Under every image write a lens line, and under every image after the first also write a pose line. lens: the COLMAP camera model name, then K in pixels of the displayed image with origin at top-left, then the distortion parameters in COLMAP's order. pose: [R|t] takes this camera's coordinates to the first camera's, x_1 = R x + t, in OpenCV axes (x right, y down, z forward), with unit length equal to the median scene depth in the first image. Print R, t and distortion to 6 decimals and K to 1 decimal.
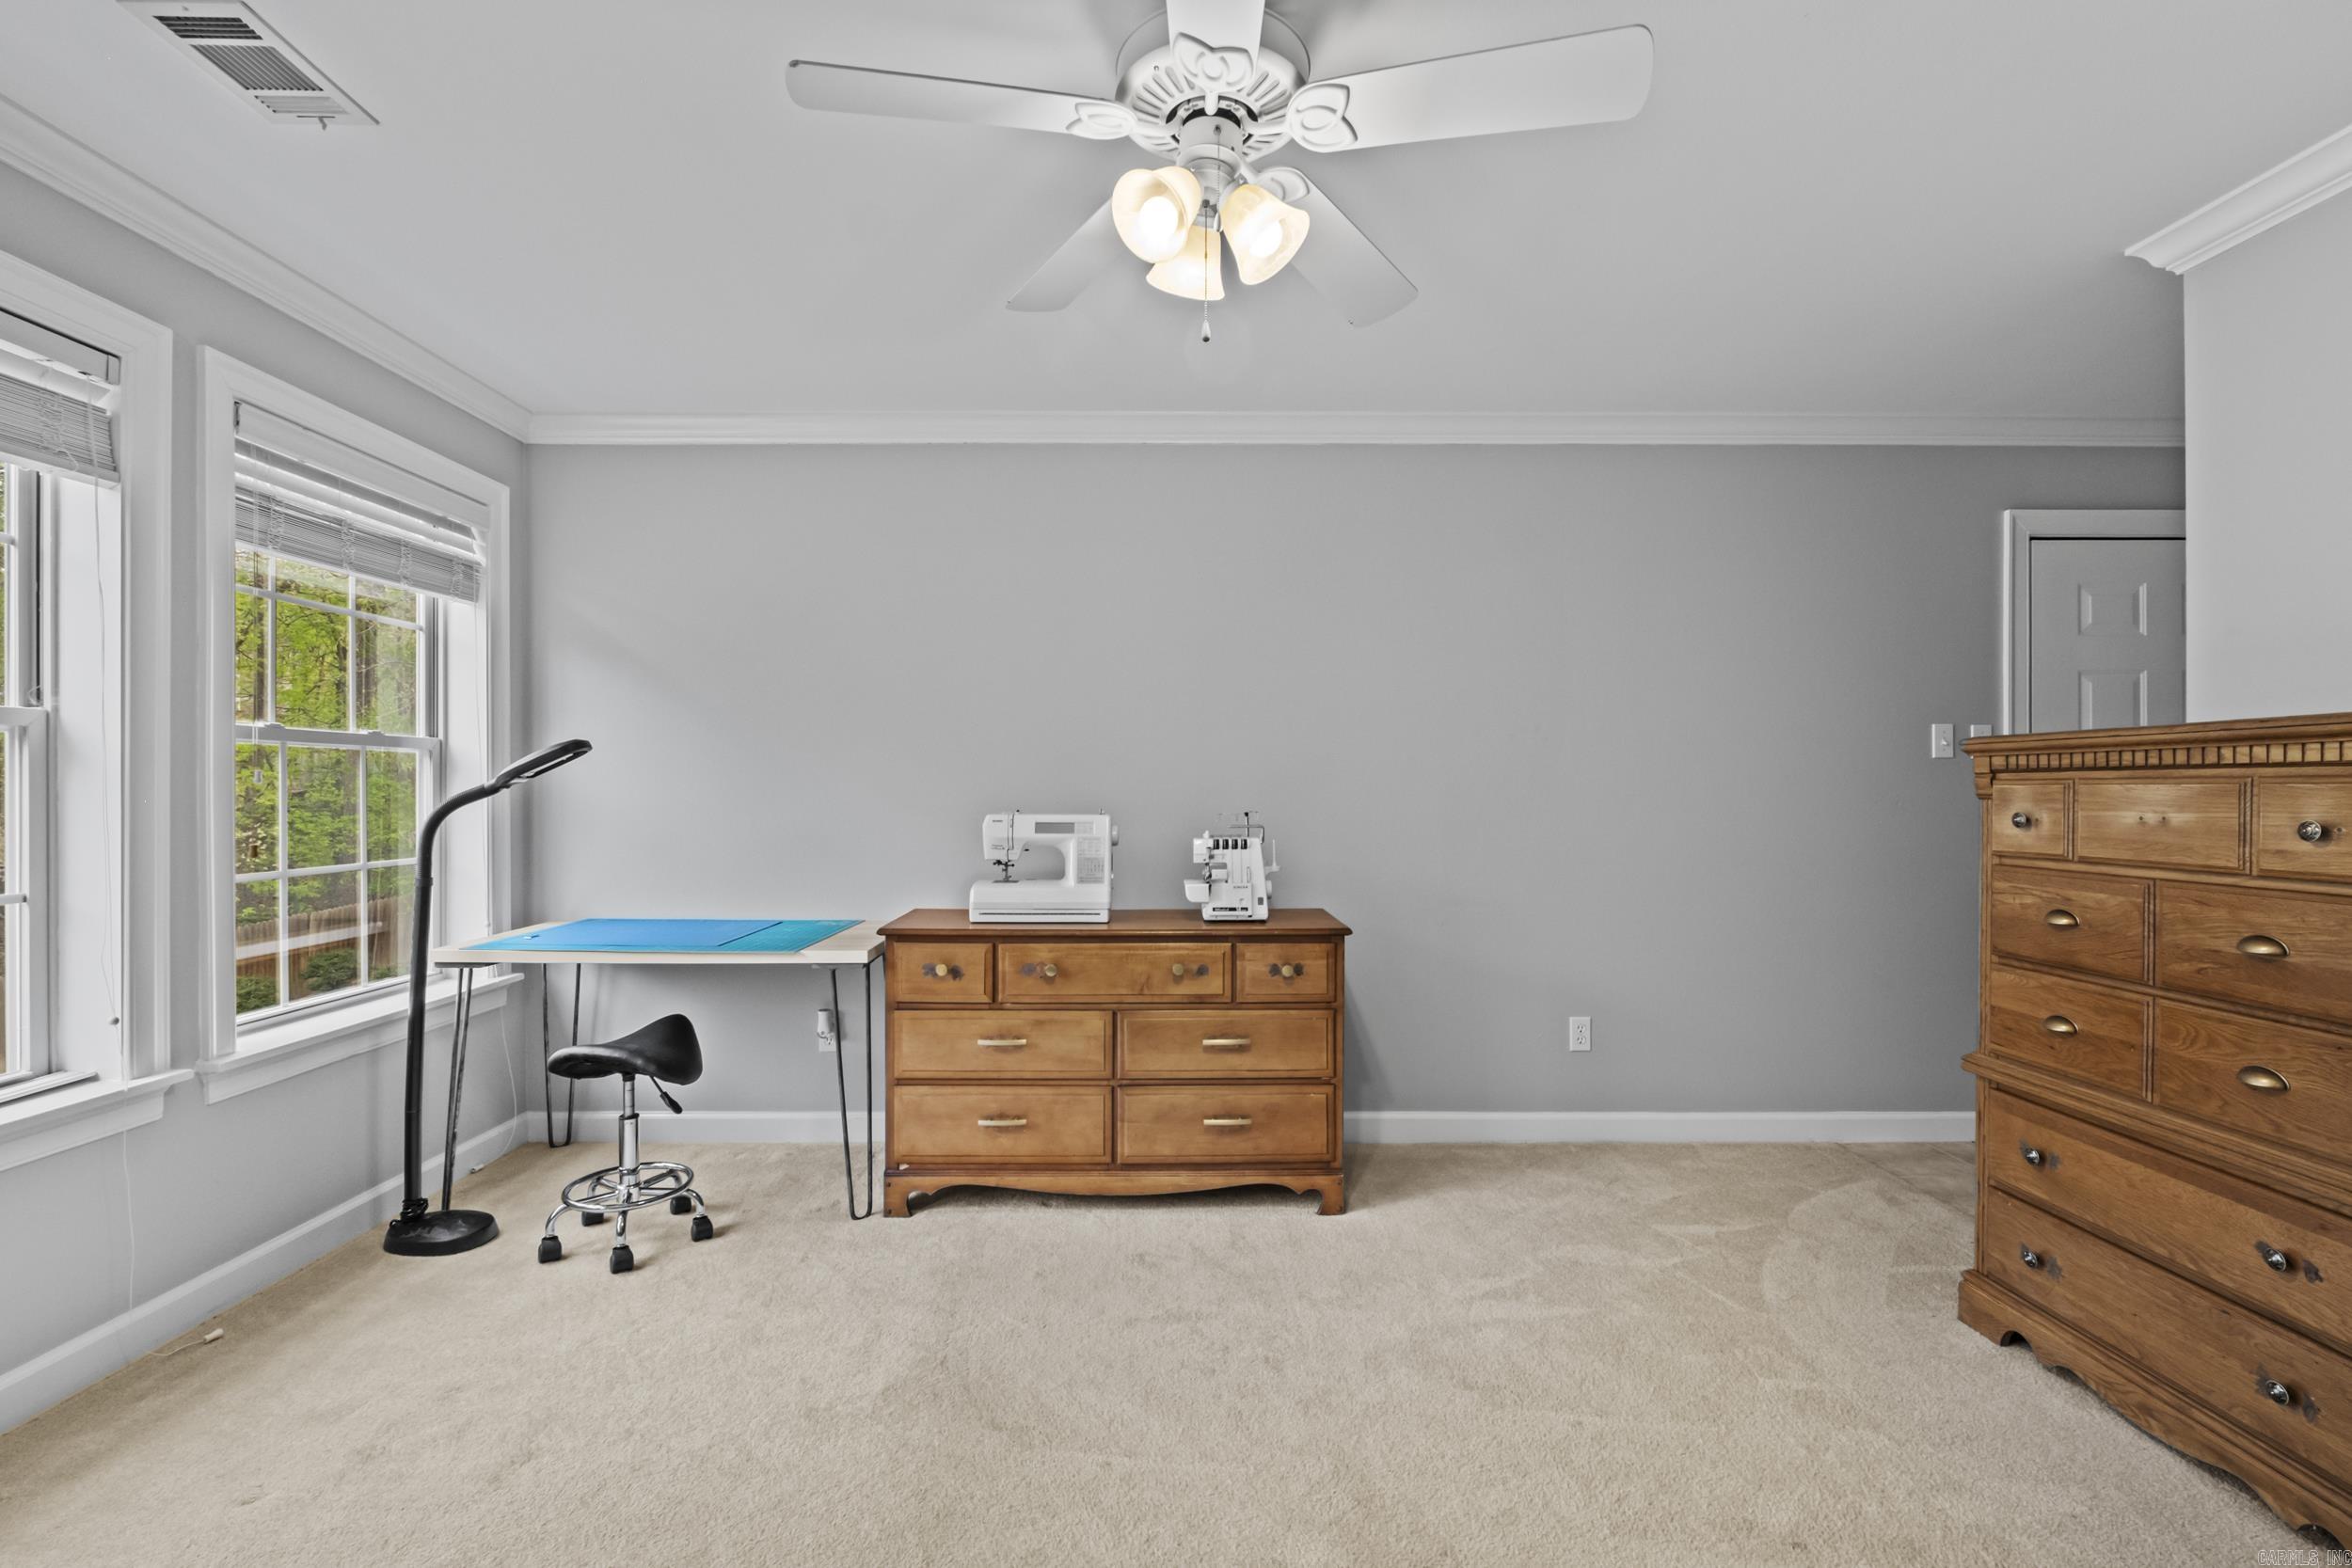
lens RADIAL K [[1034.7, 0, 1176.0], [0, 1034.7, 784.0], [0, 0, 1]] dist [-0.001181, -0.000306]
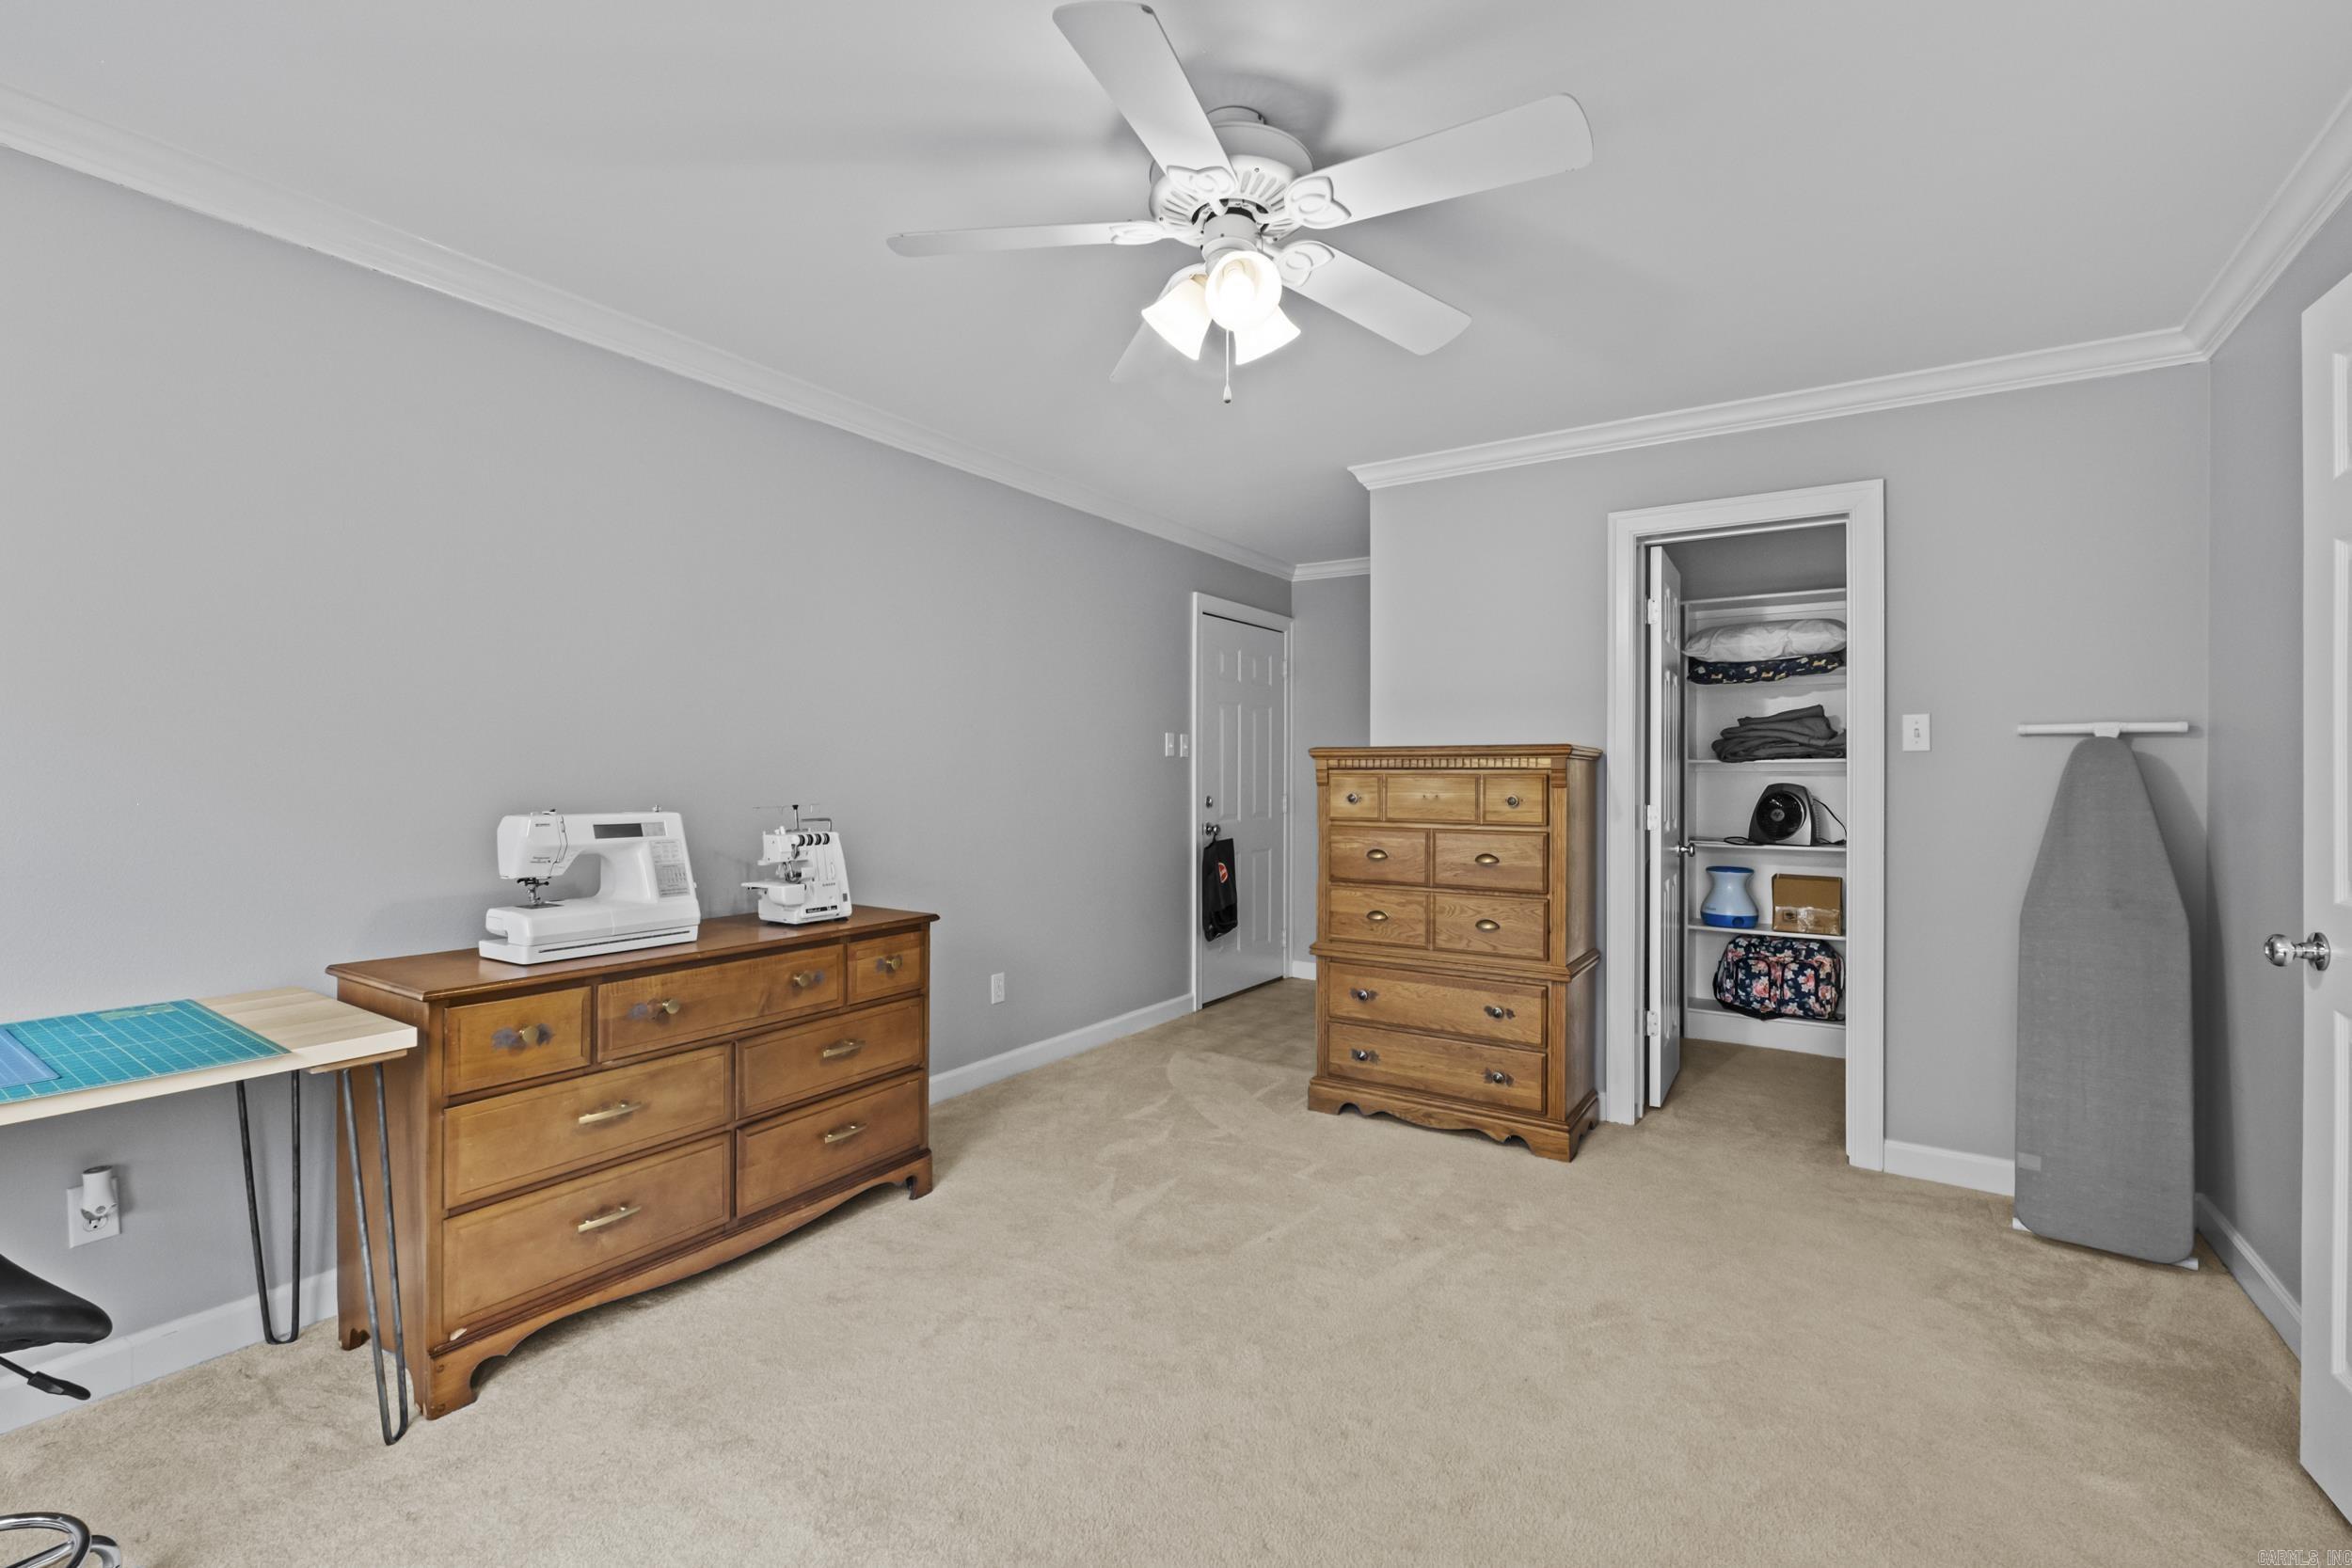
lens RADIAL K [[1037.2, 0, 1162.7], [0, 1037.2, 772.4], [0, 0, 1]] dist [-0.002700, -0.000311]
pose [[0.560589, 0.002425, 0.828090, -0.571480], [-0.006763, 0.999976, 0.001649, -0.005959], [-0.828066, -0.006525, 0.560592, 0.233203]]
